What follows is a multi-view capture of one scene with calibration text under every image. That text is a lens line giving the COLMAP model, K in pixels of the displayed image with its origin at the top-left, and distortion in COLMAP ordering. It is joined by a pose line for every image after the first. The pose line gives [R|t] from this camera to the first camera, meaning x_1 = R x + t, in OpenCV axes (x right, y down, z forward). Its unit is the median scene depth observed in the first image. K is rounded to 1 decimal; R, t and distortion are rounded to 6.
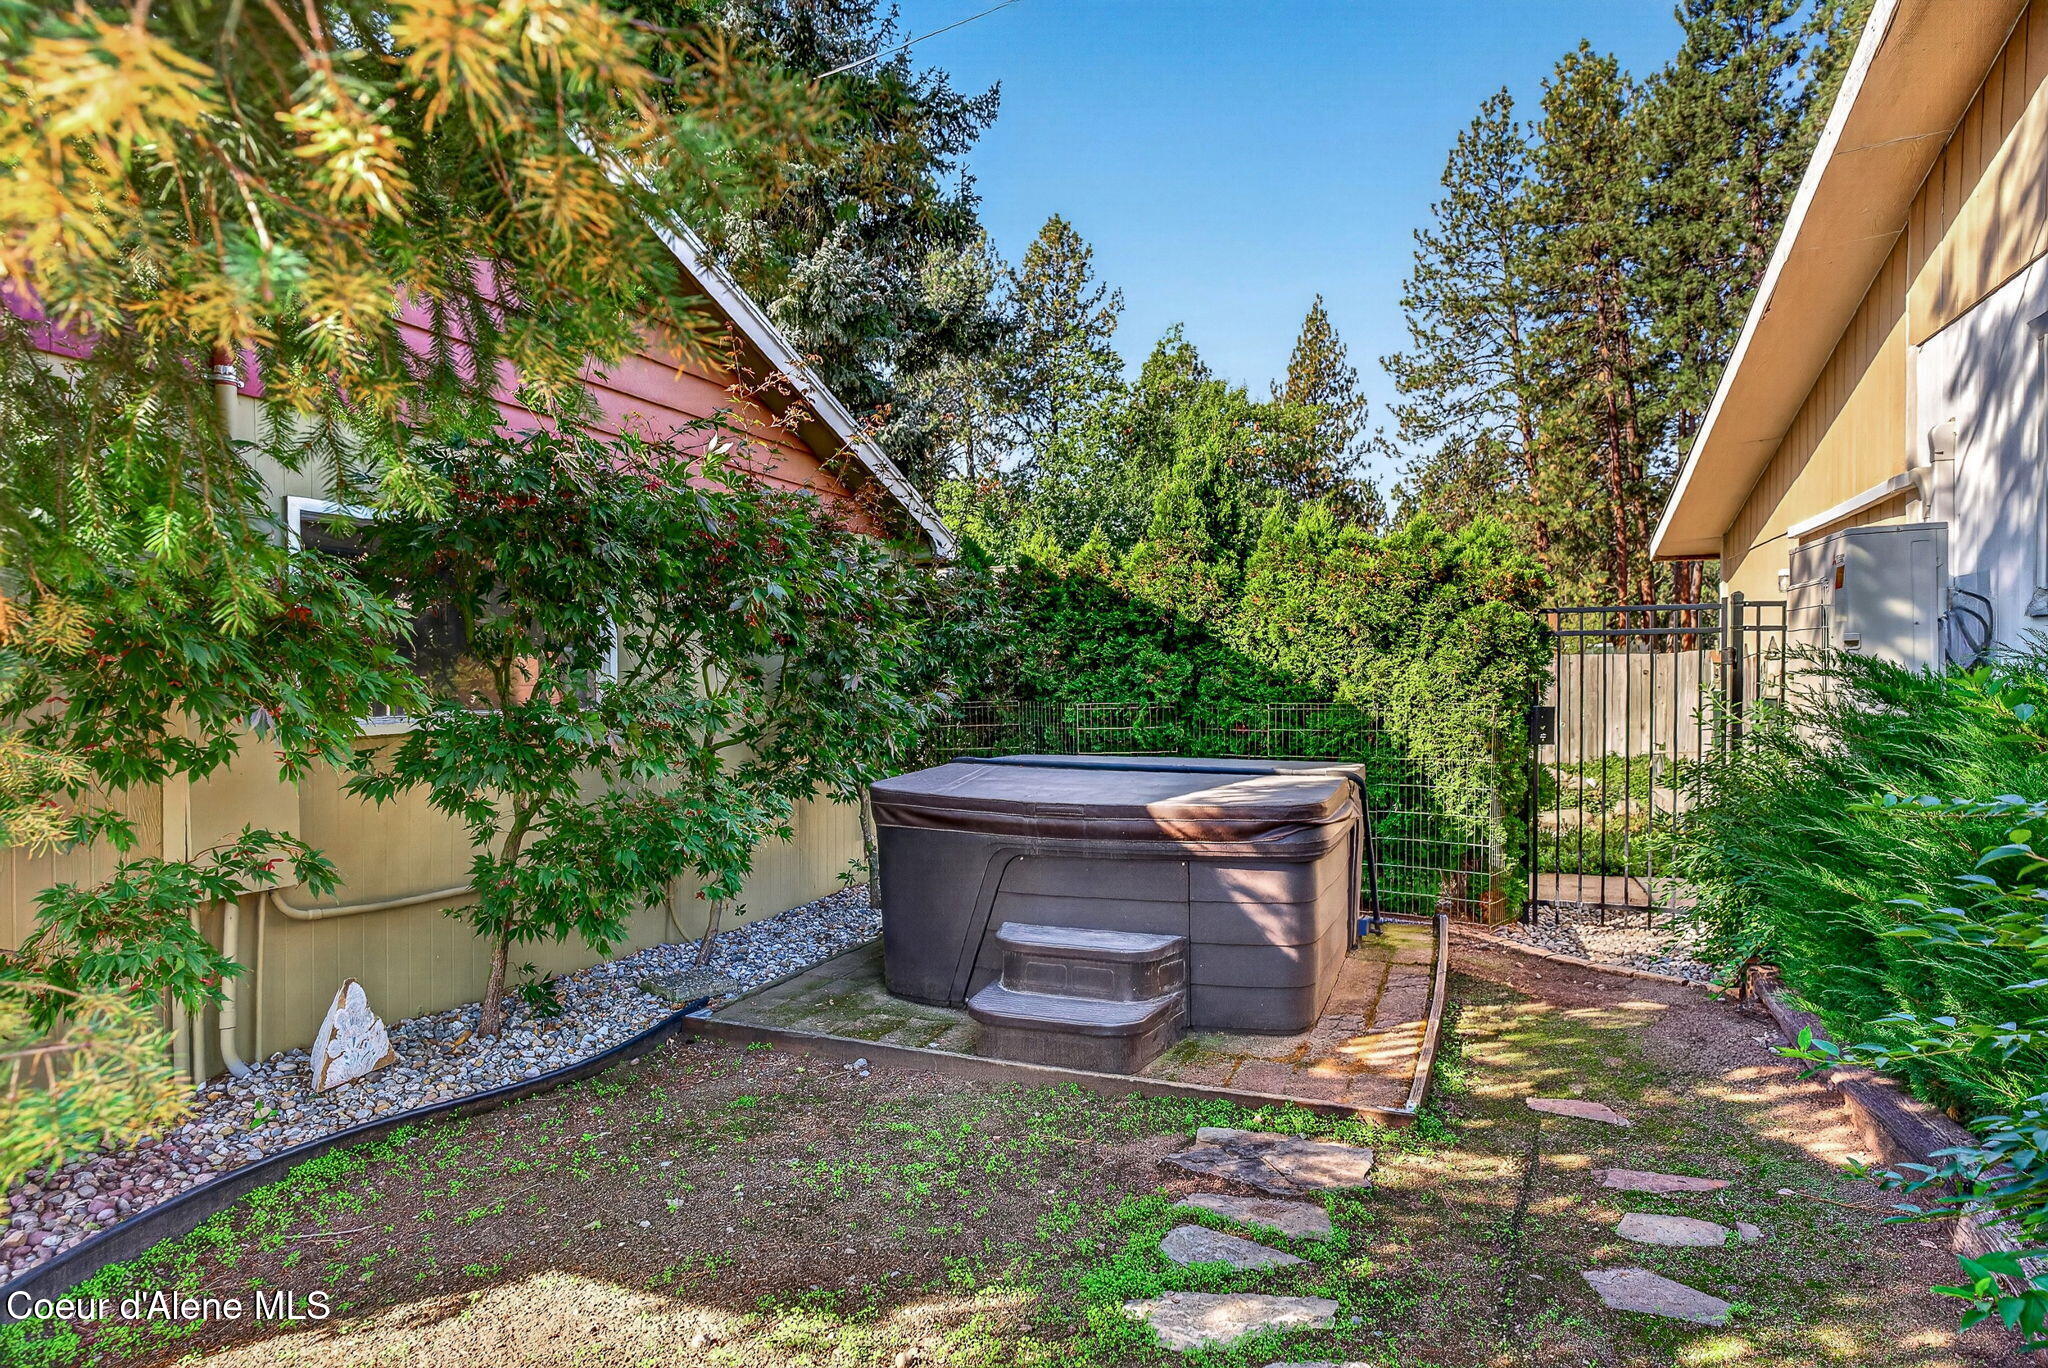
lens RADIAL K [[1142.2, 0, 1024.0], [0, 1142.2, 684.0], [0, 0, 1]] dist [-0.003936, 0.001610]
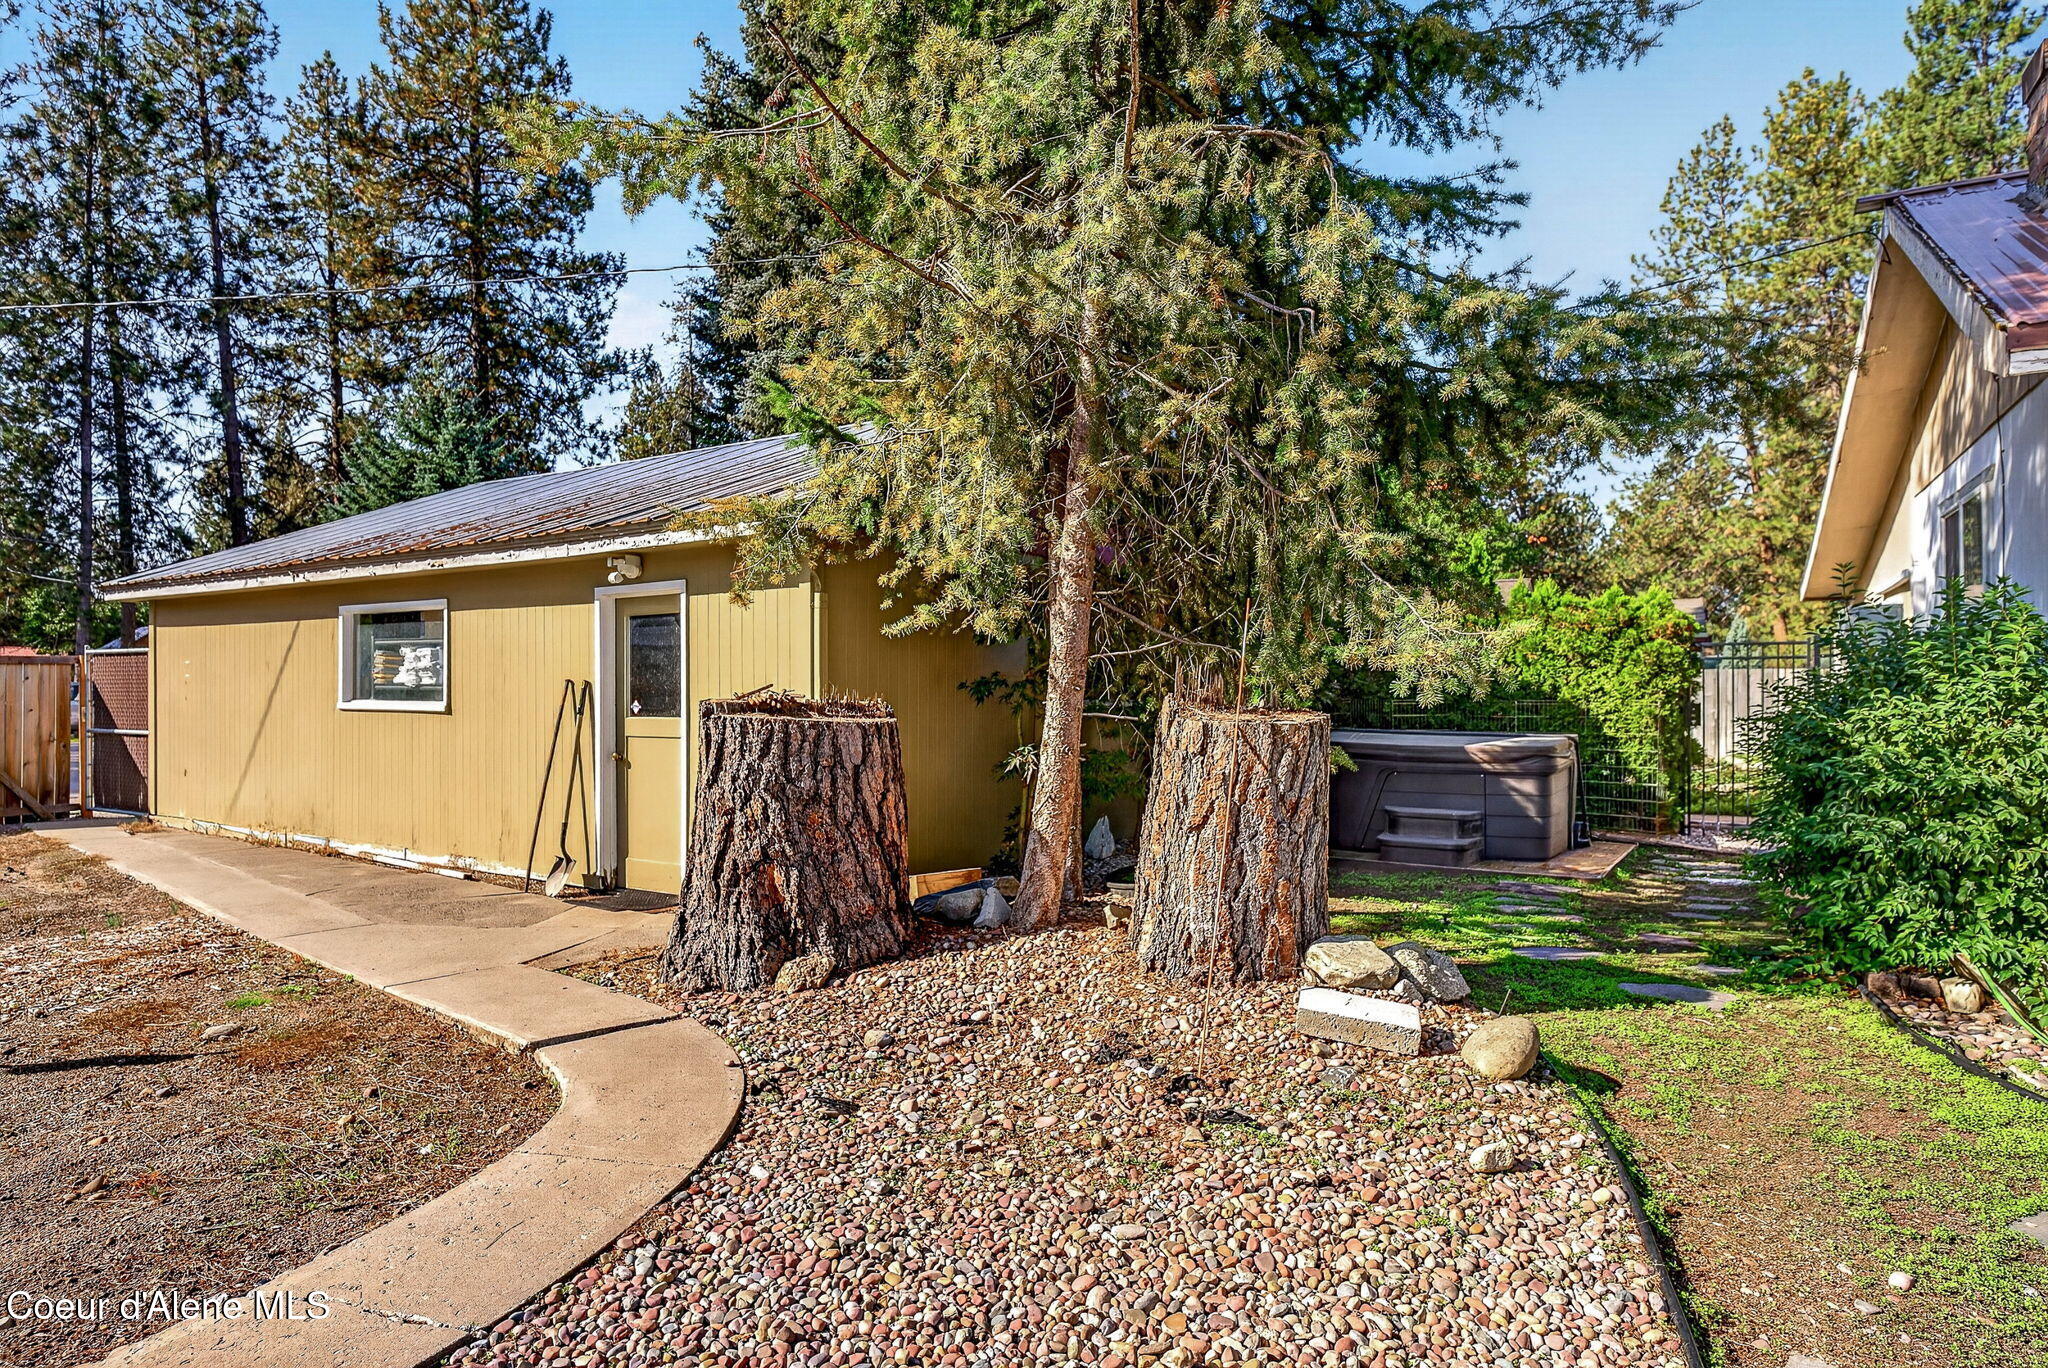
lens RADIAL K [[1120.2, 0, 1029.8], [0, 1120.2, 689.5], [0, 0, 1]] dist [-0.000999, -0.001435]
pose [[0.986285, 0.003871, -0.165008, -0.034483], [-0.004722, 0.999978, -0.004762, 0.001983], [0.164986, 0.005476, 0.986281, -0.116299]]
